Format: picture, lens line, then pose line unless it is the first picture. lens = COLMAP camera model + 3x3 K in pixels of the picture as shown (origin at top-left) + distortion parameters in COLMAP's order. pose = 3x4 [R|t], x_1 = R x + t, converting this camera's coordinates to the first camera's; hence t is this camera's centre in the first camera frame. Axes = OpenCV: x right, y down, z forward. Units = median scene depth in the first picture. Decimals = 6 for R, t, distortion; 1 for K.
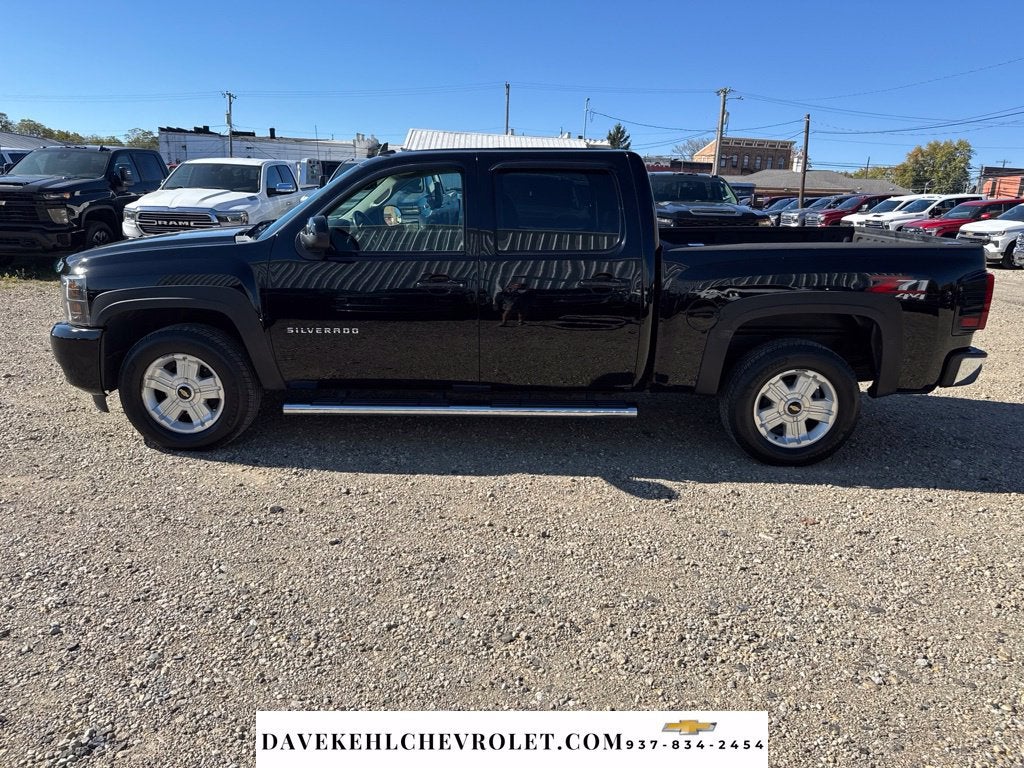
lens RADIAL K [[714.8, 0, 510.8], [0, 714.8, 387.9], [0, 0, 1]] dist [0.015585, -0.021523]
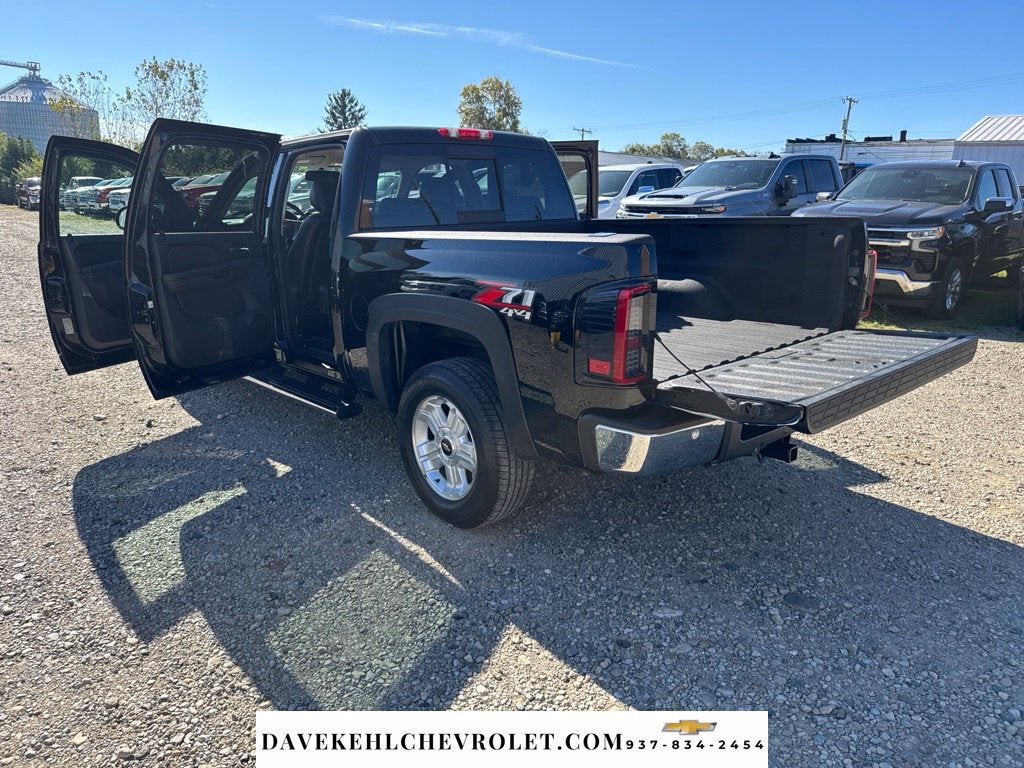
lens RADIAL K [[705.0, 0, 504.4], [0, 705.0, 387.5], [0, 0, 1]] dist [0.026361, -0.036204]
pose [[0.685674, 0.169148, -0.707983, 1.362142], [-0.175581, 0.982340, 0.064648, -0.133592], [0.706416, 0.079981, 0.703264, 0.716578]]
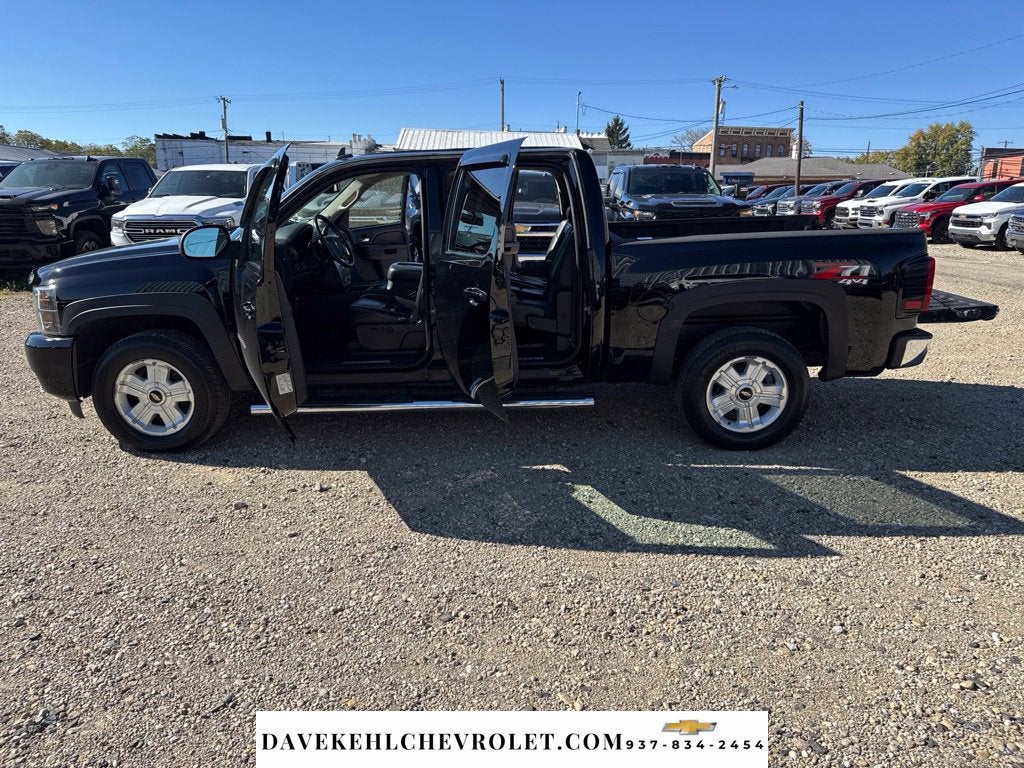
lens RADIAL K [[712.8, 0, 513.0], [0, 712.8, 398.0], [0, 0, 1]] dist [0.020379, -0.025816]
pose [[0.999540, -0.029944, -0.004851, 0.092340], [0.030028, 0.999383, 0.018246, 0.007540], [0.004302, -0.018384, 0.999822, -0.041542]]
